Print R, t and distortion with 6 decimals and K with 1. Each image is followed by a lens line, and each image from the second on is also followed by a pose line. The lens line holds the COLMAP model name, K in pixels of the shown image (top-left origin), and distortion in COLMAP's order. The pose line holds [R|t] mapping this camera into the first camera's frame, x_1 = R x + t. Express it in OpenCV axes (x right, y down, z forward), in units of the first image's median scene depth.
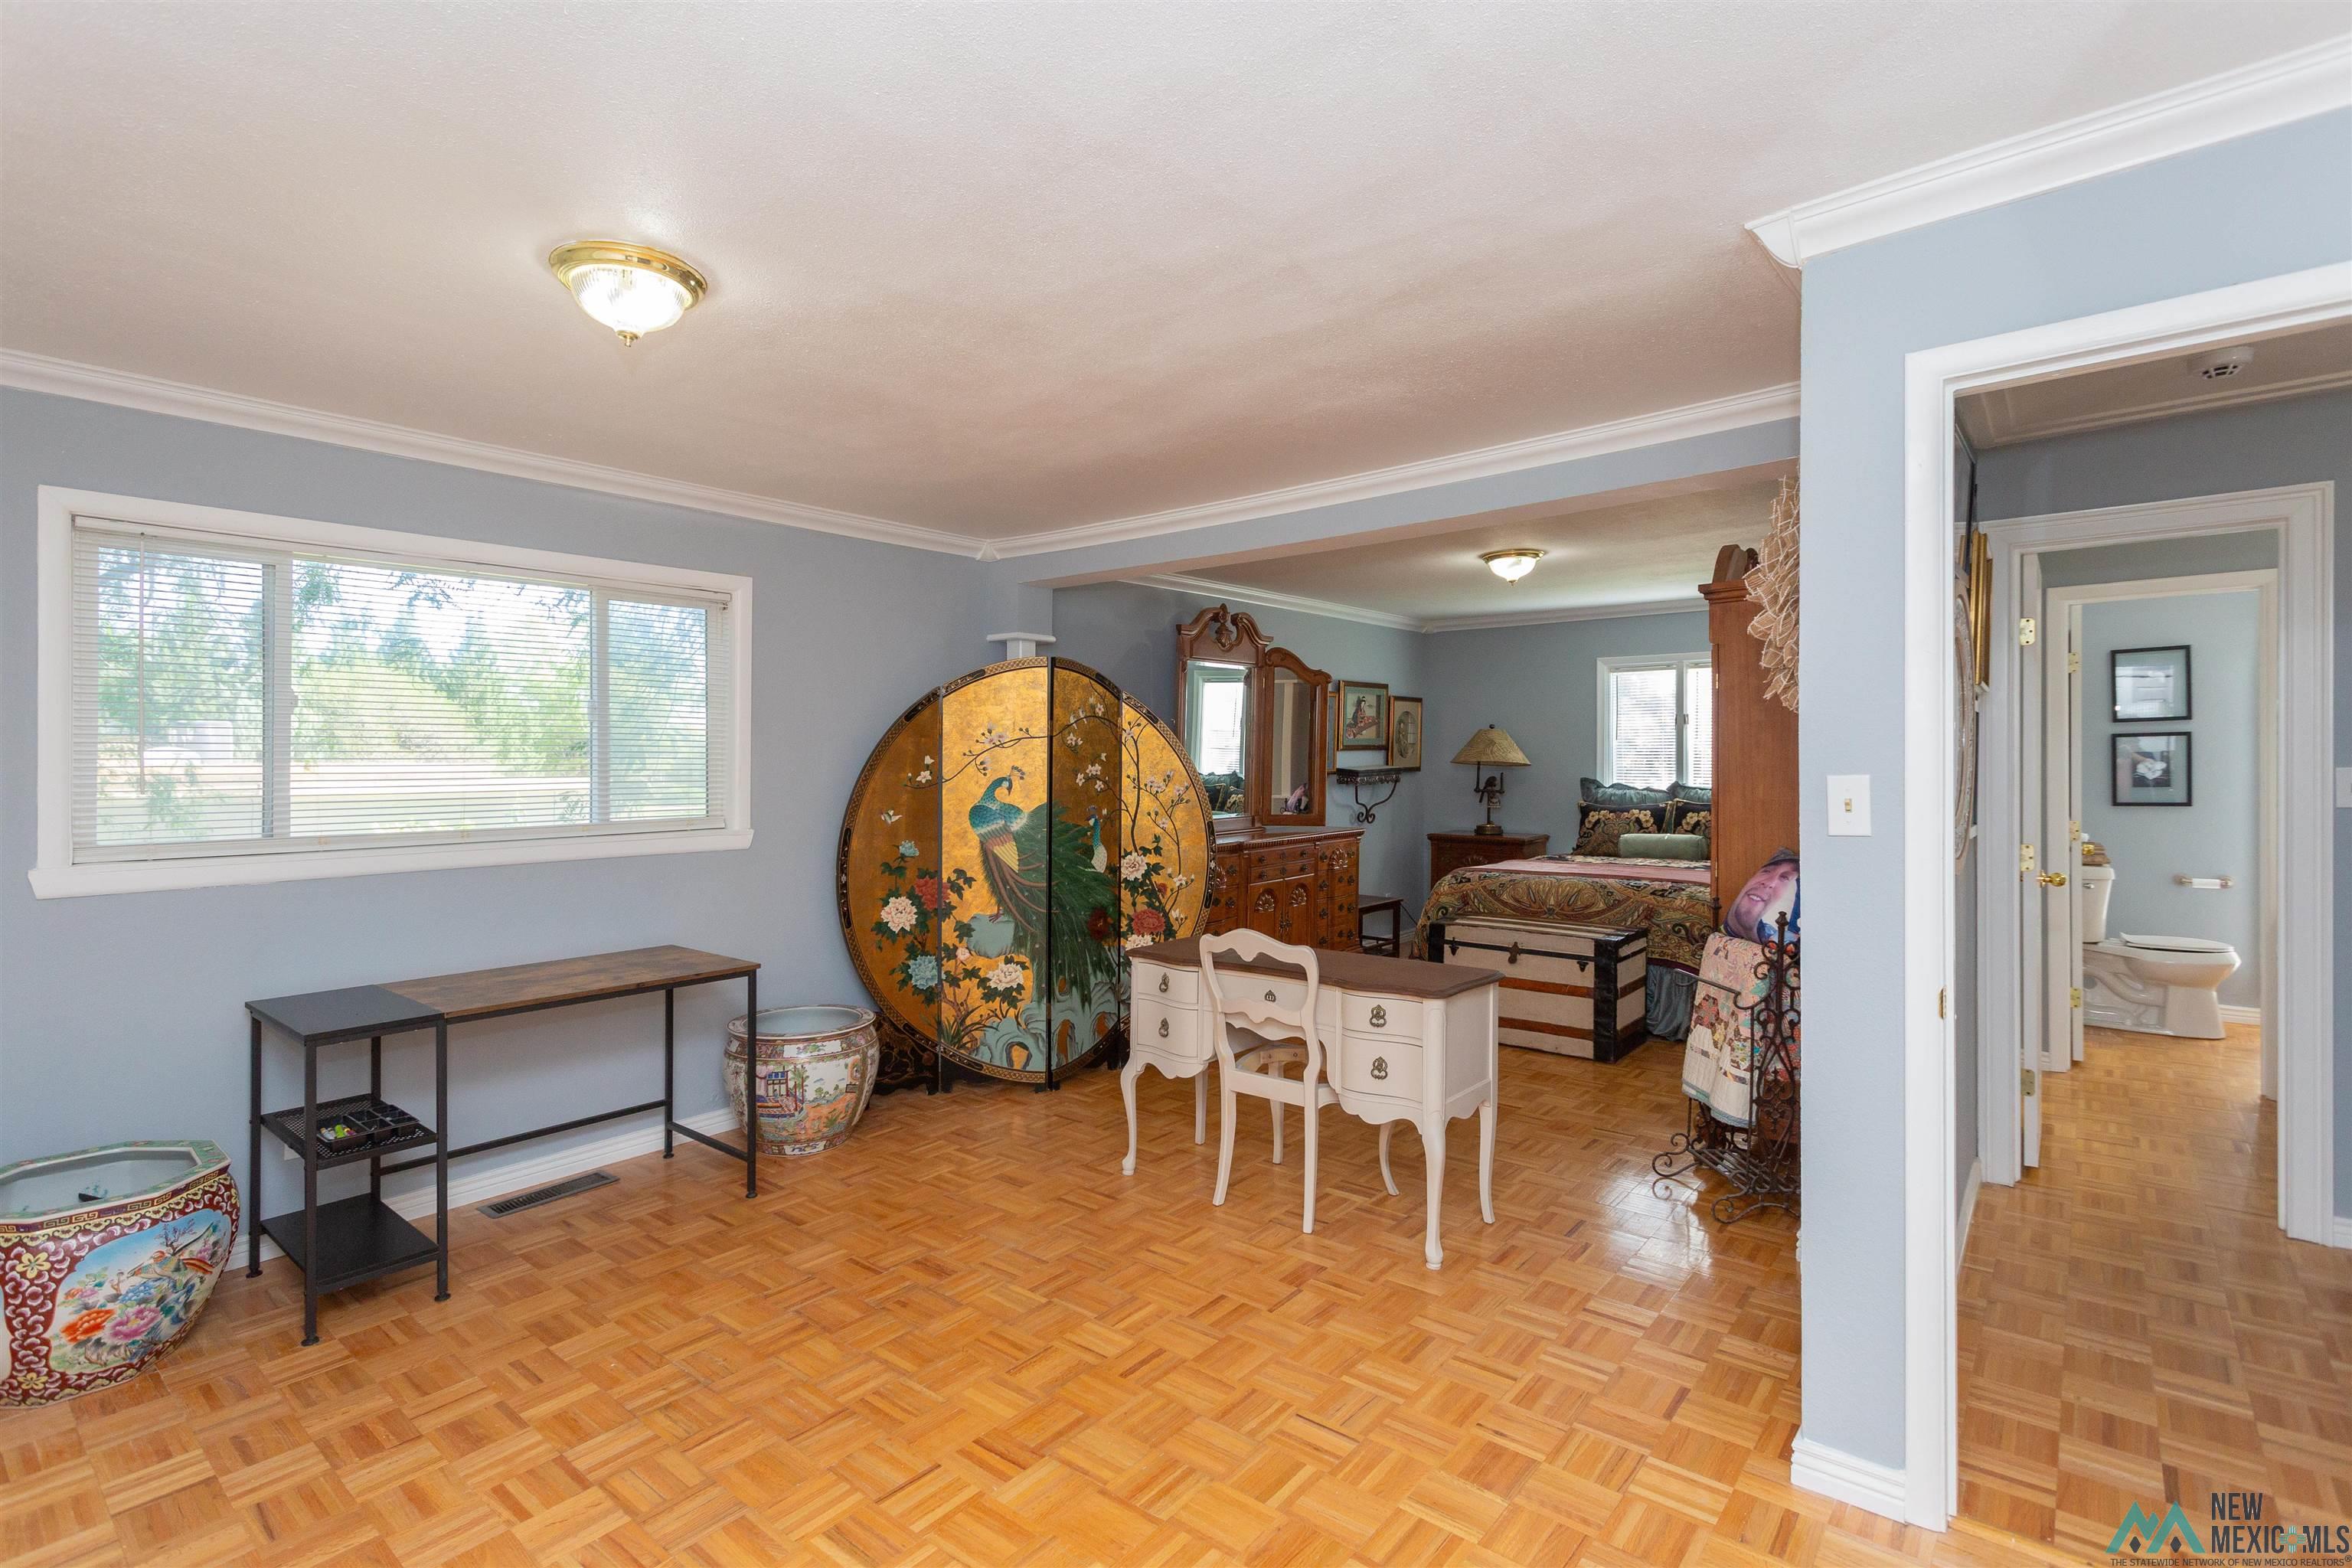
lens RADIAL K [[1112.1, 0, 1144.5], [0, 1112.1, 772.0], [0, 0, 1]] dist [0.000944, -0.000227]
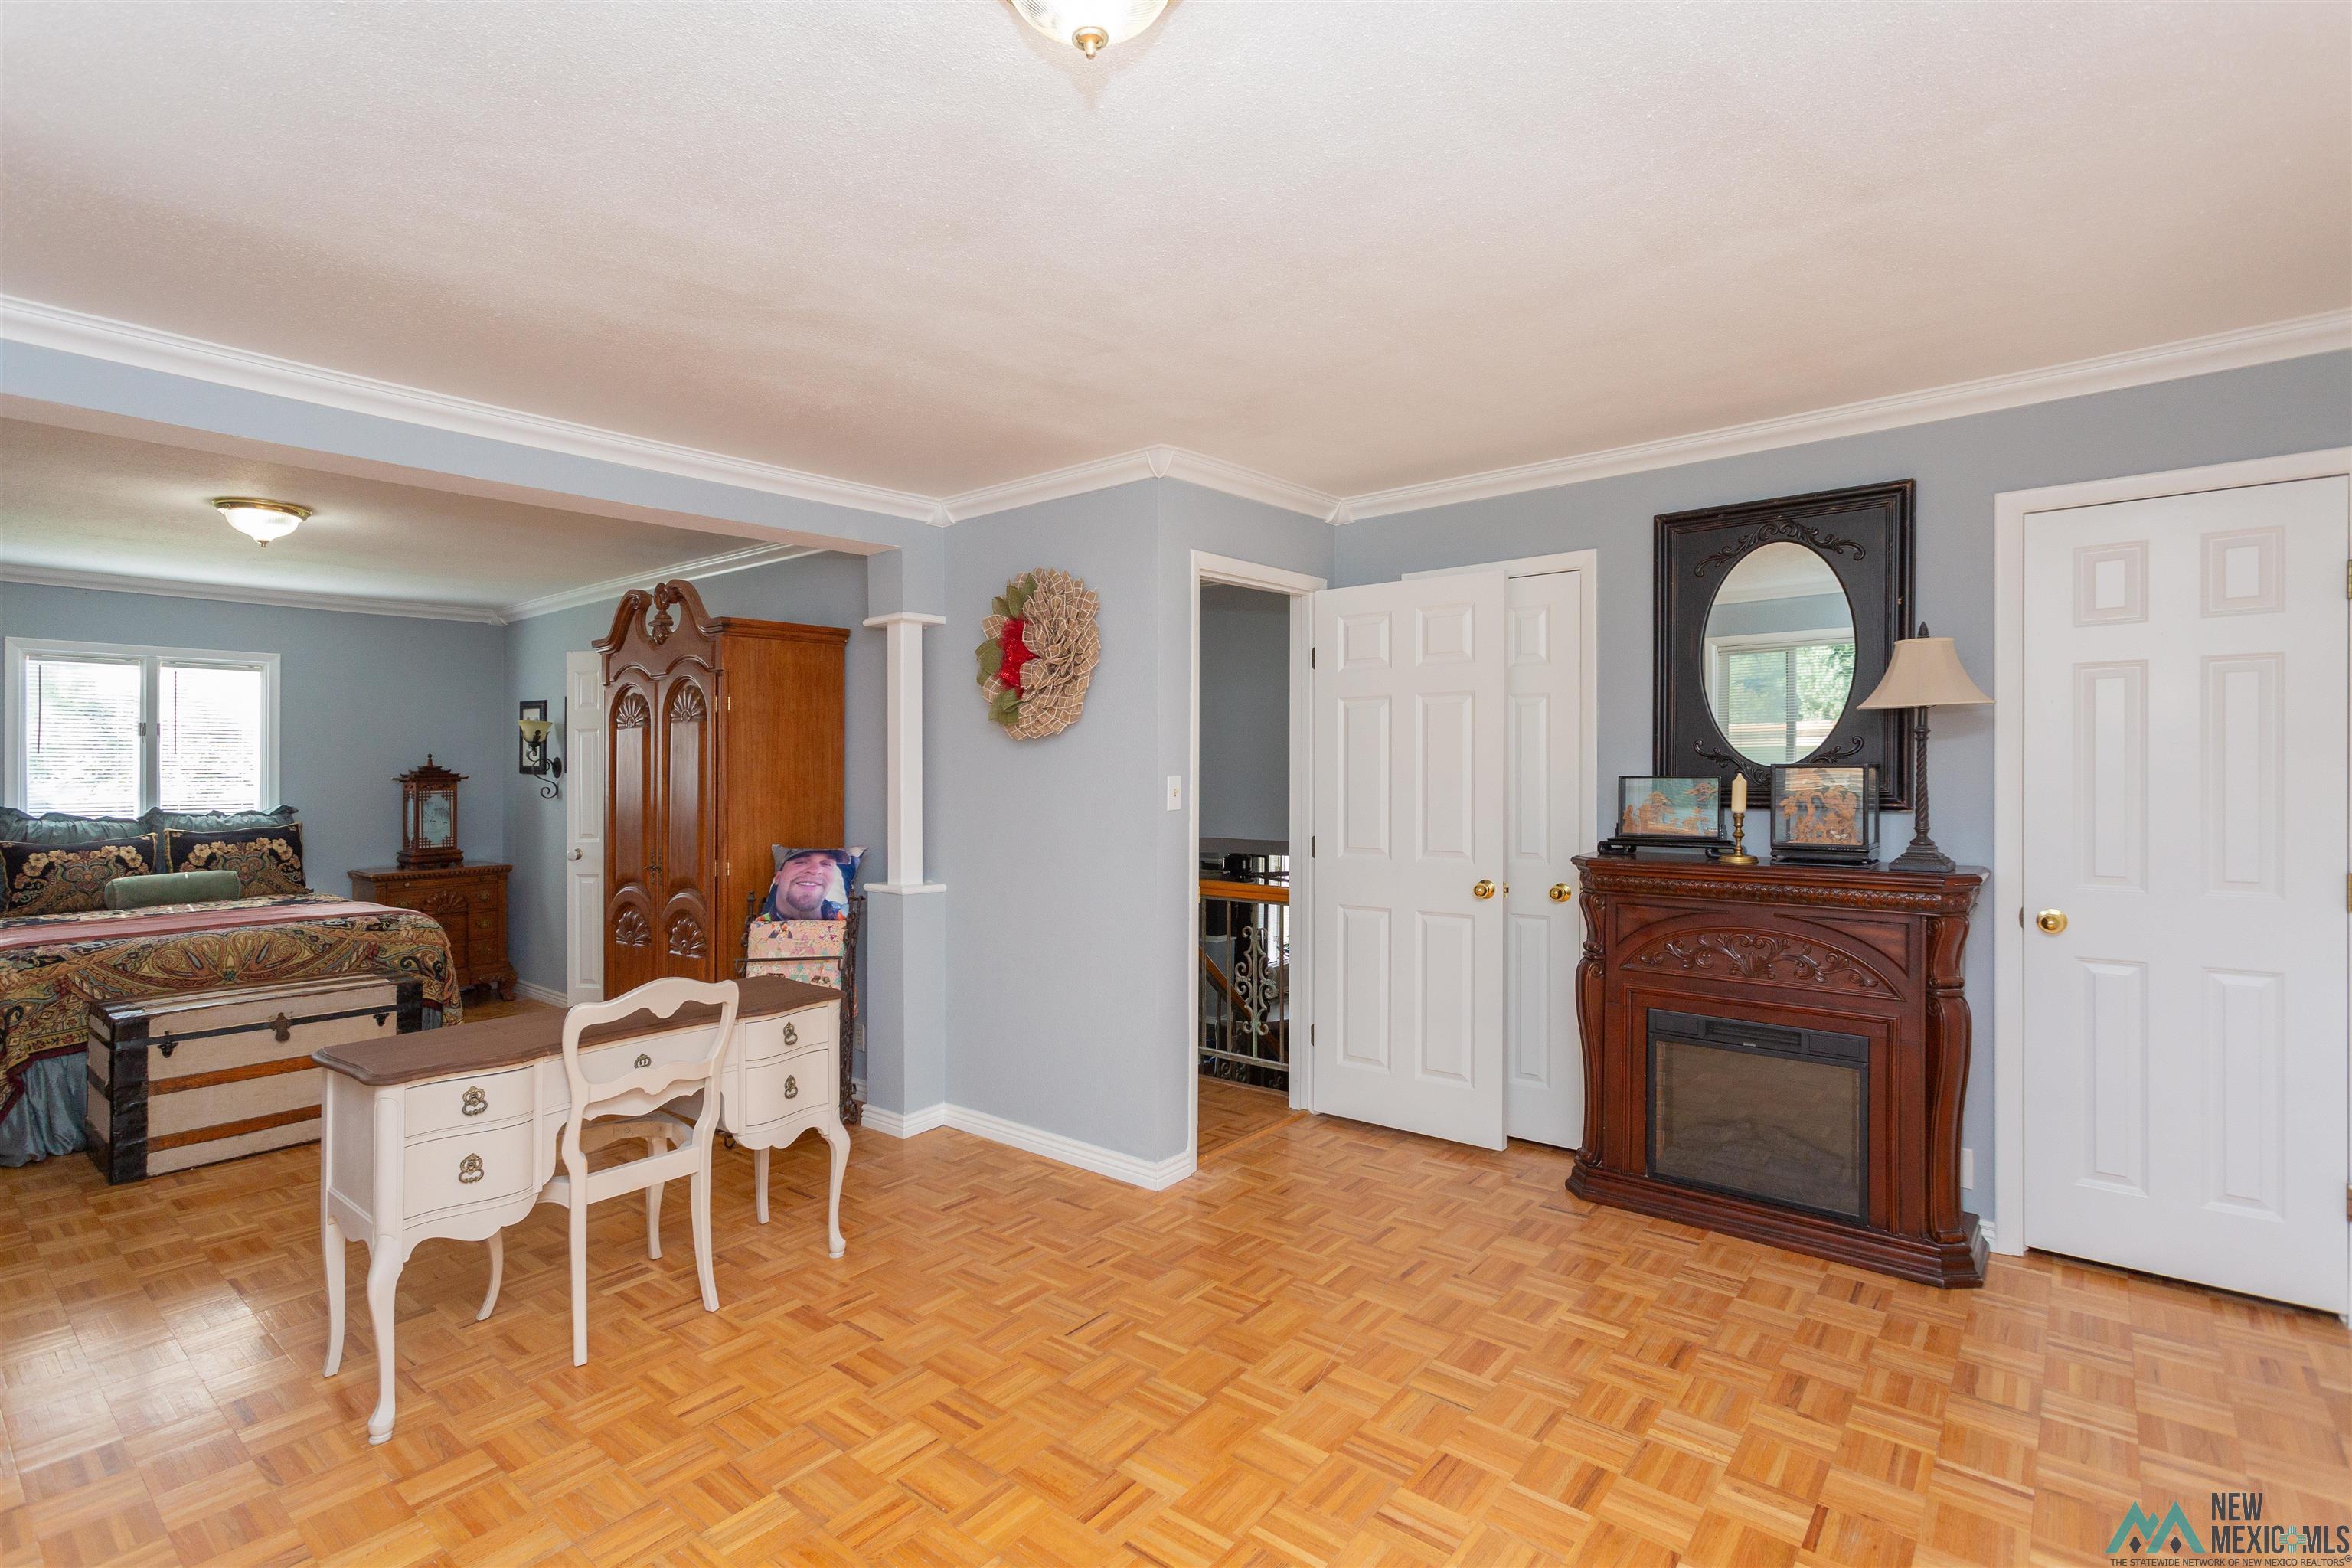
lens RADIAL K [[1106.2, 0, 1166.5], [0, 1106.2, 791.9], [0, 0, 1]] dist [0.001123, -0.000092]
pose [[-0.007170, -0.014403, 0.999871, -0.735042], [0.020942, 0.999675, 0.014550, 0.002380], [-0.999755, 0.021044, -0.006866, 0.658820]]
